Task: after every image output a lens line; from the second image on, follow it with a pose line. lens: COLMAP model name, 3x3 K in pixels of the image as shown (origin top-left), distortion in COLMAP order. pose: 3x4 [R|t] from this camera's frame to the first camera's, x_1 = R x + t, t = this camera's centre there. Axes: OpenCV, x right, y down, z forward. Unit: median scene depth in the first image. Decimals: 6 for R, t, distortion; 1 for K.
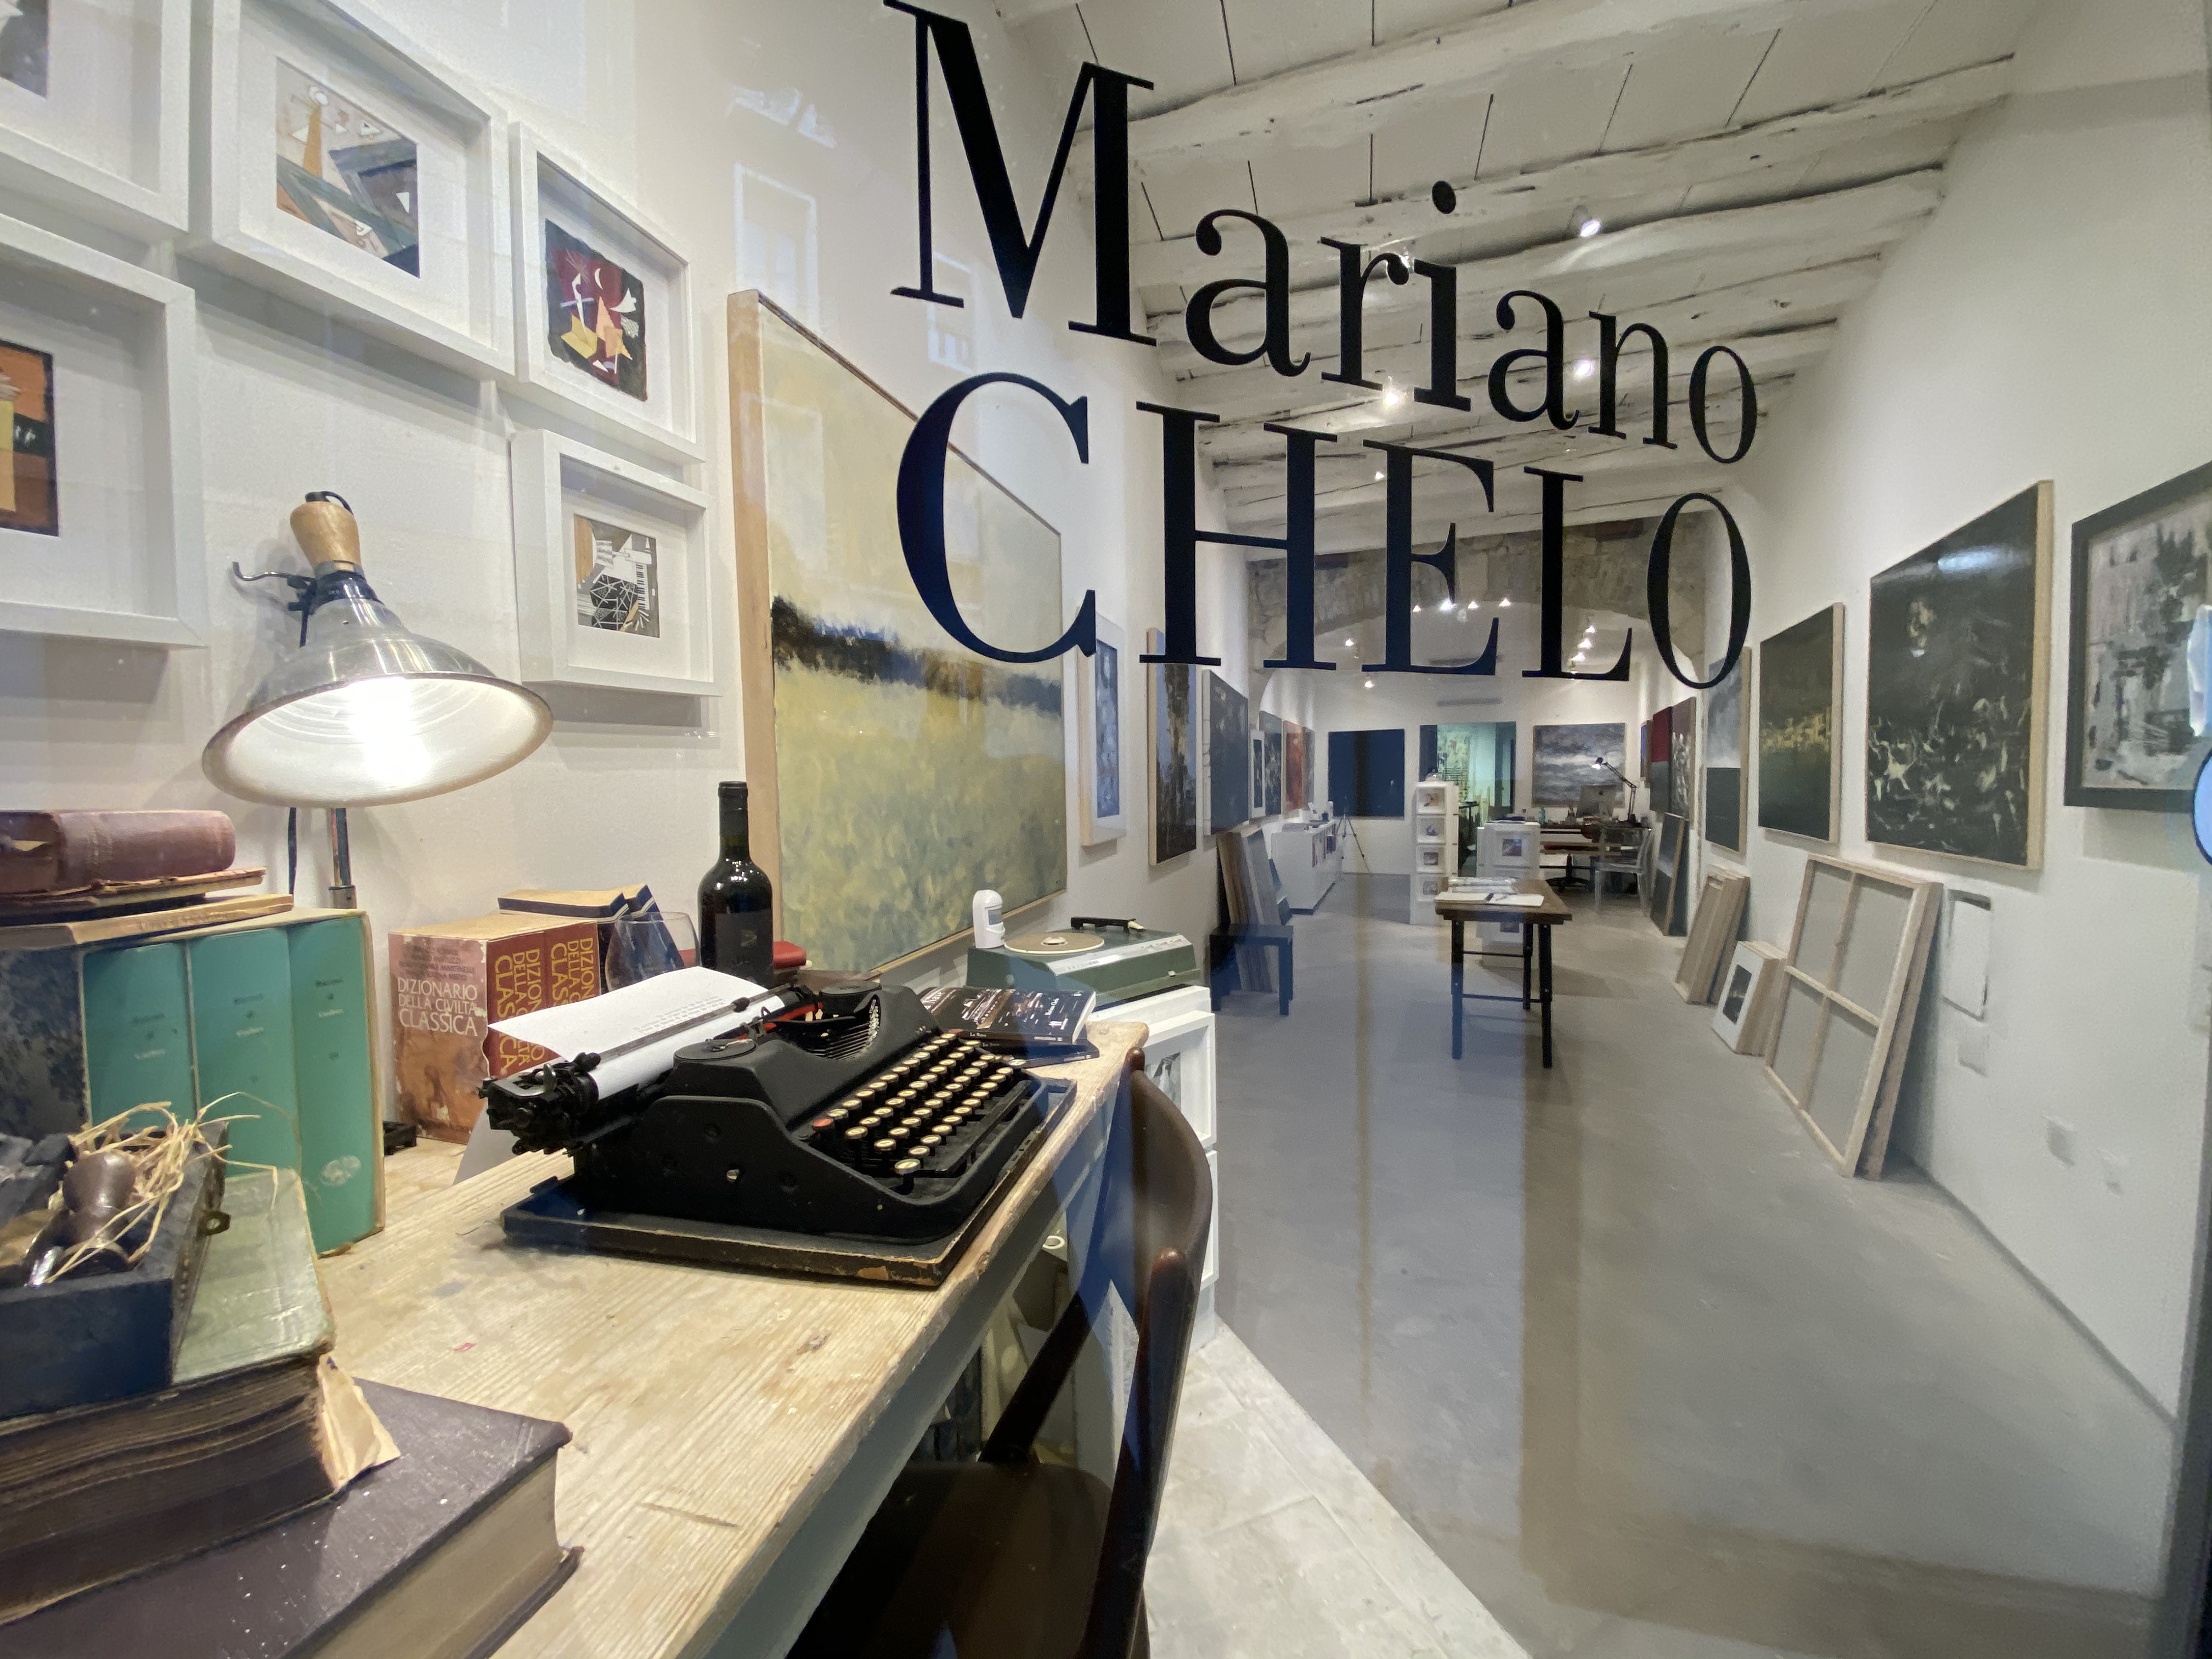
lens RADIAL K [[885.7, 0, 1096.9], [0, 885.7, 826.3], [0, 0, 1]] dist [0.006460, -0.007909]
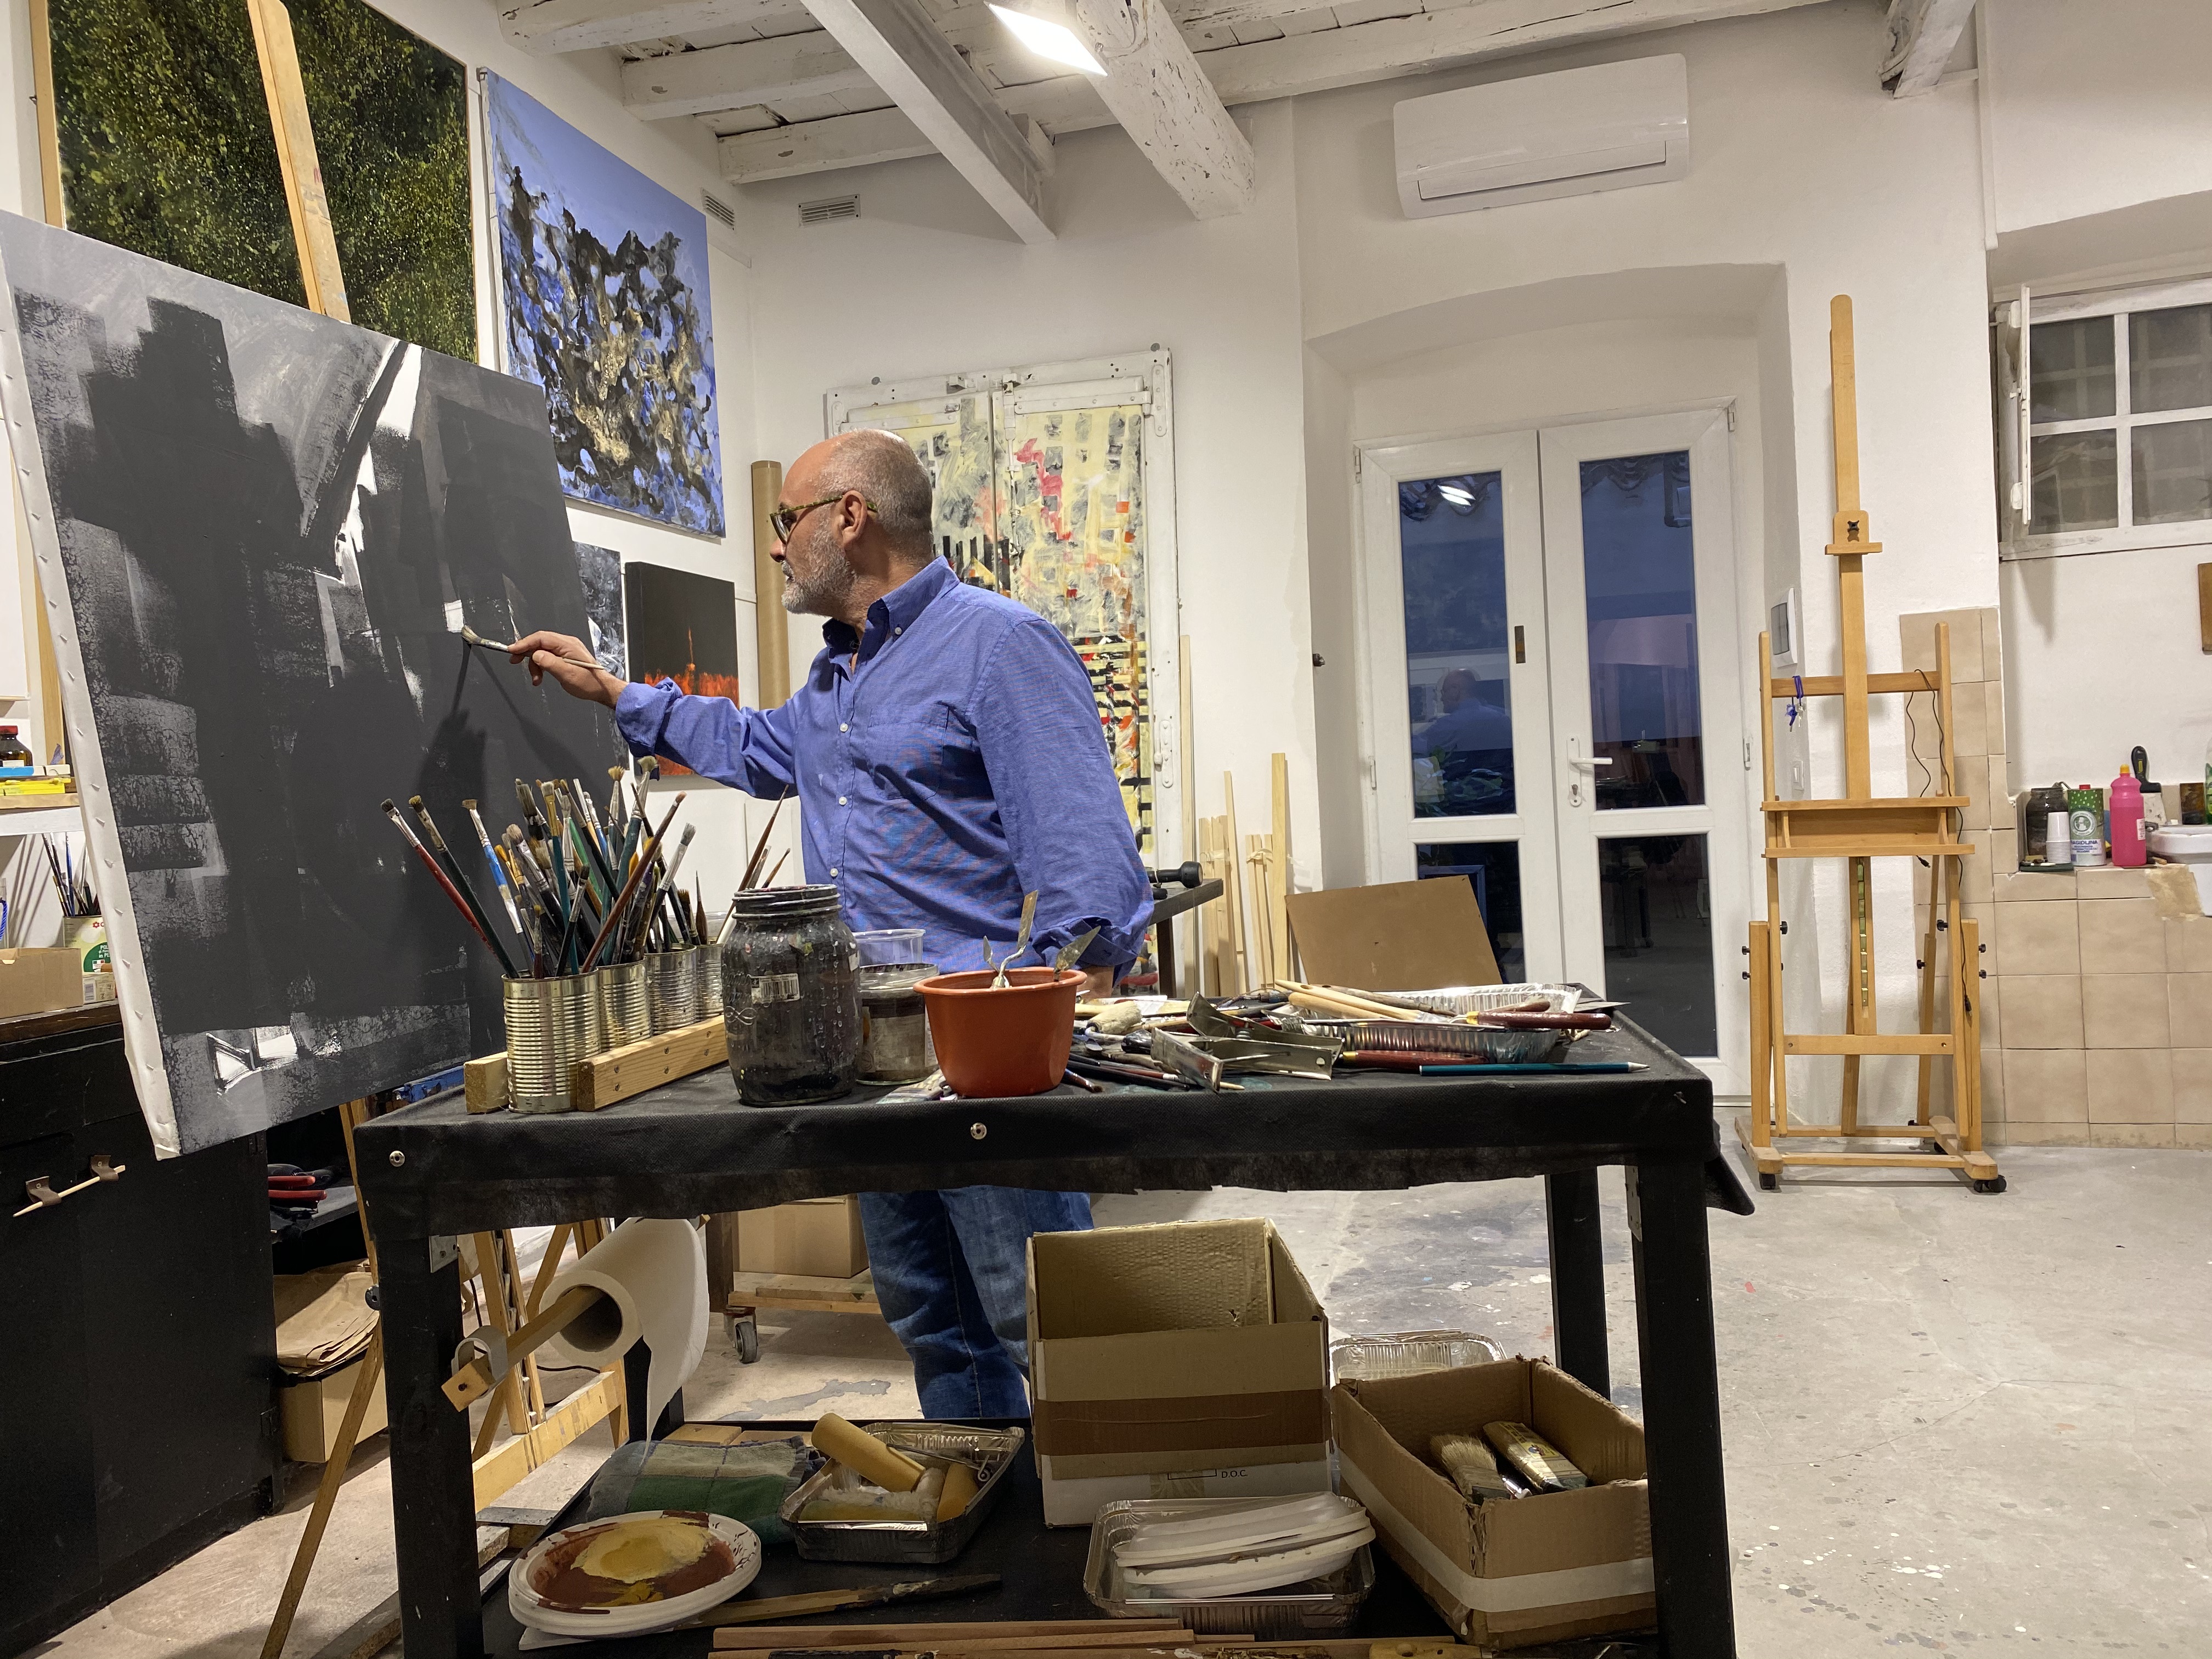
lens RADIAL K [[1691.4, 0, 1079.6], [0, 1691.4, 866.1], [0, 0, 1]] dist [0.022086, -0.030512]
pose [[0.956330, -0.045041, 0.288797, 1.673053], [0.050055, 0.998696, -0.009996, -0.132572], [-0.287970, 0.024015, 0.957338, 3.770165]]
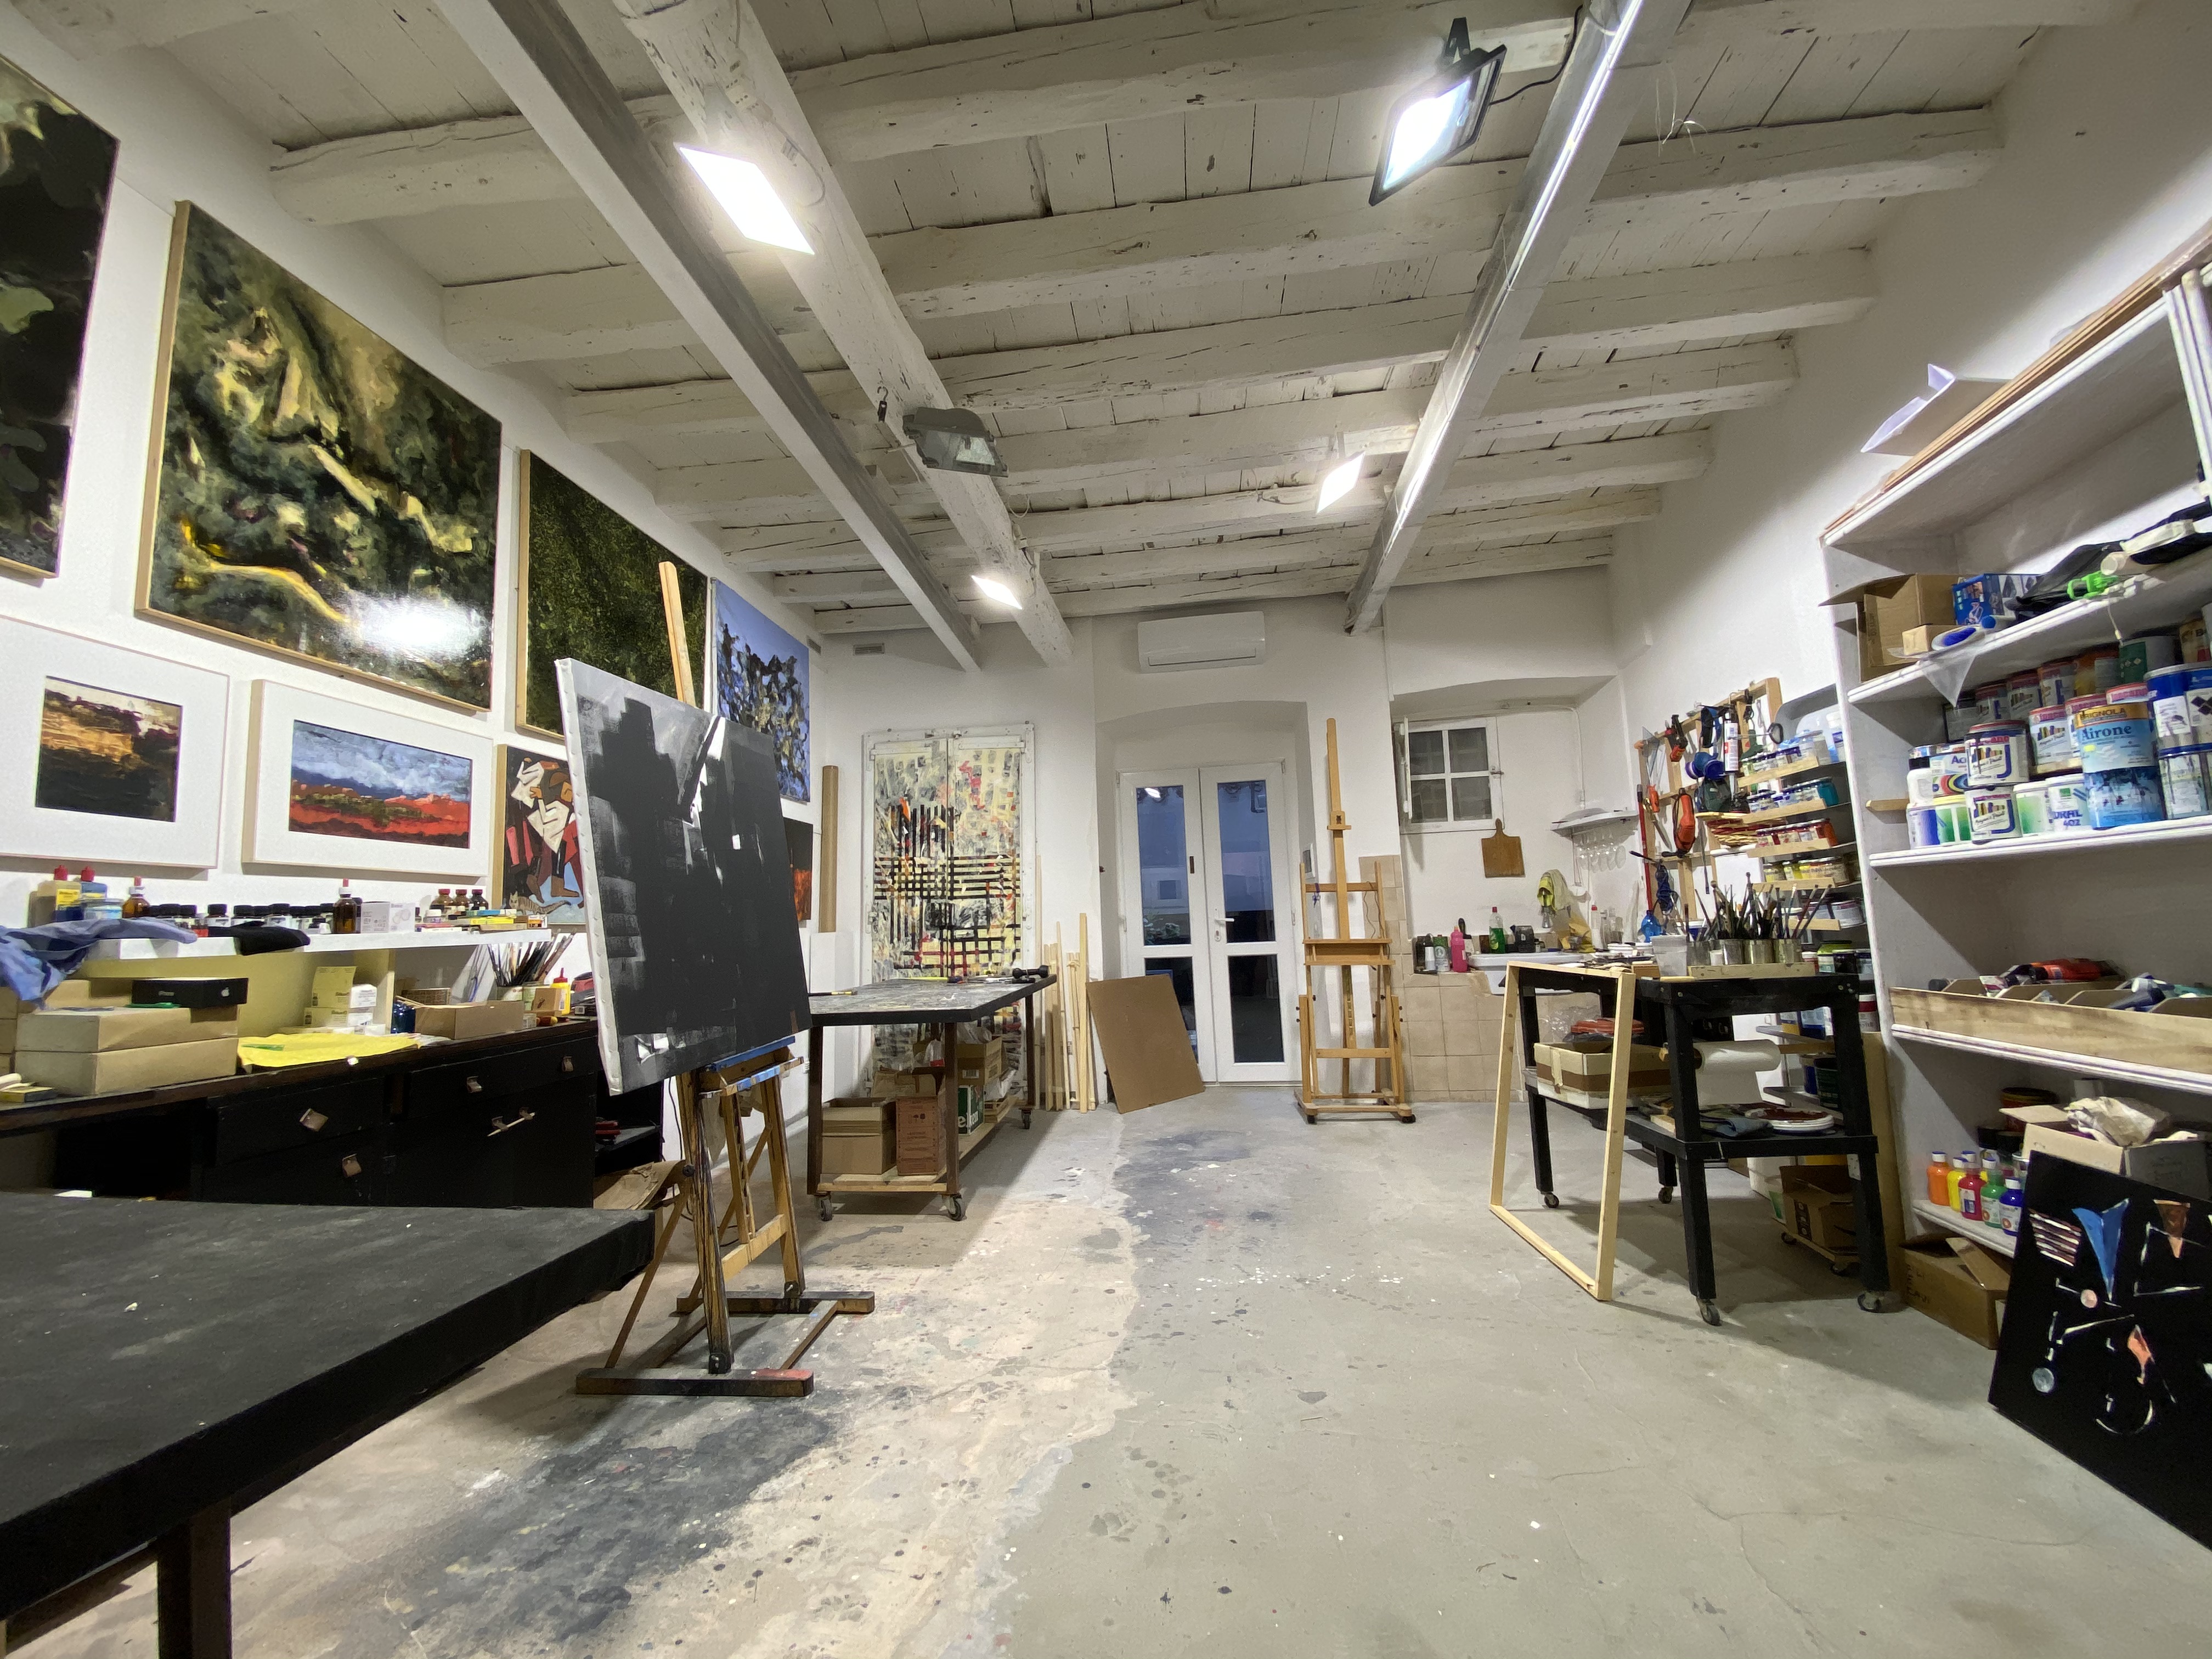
lens RADIAL K [[885.7, 0, 1095.5], [0, 885.7, 855.0], [0, 0, 1]] dist [0.006460, -0.007909]
pose [[0.895024, 0.019490, 0.445593, 1.575515], [0.045815, 0.989743, -0.135317, -0.124457], [-0.443659, 0.141527, 0.884950, 3.686279]]
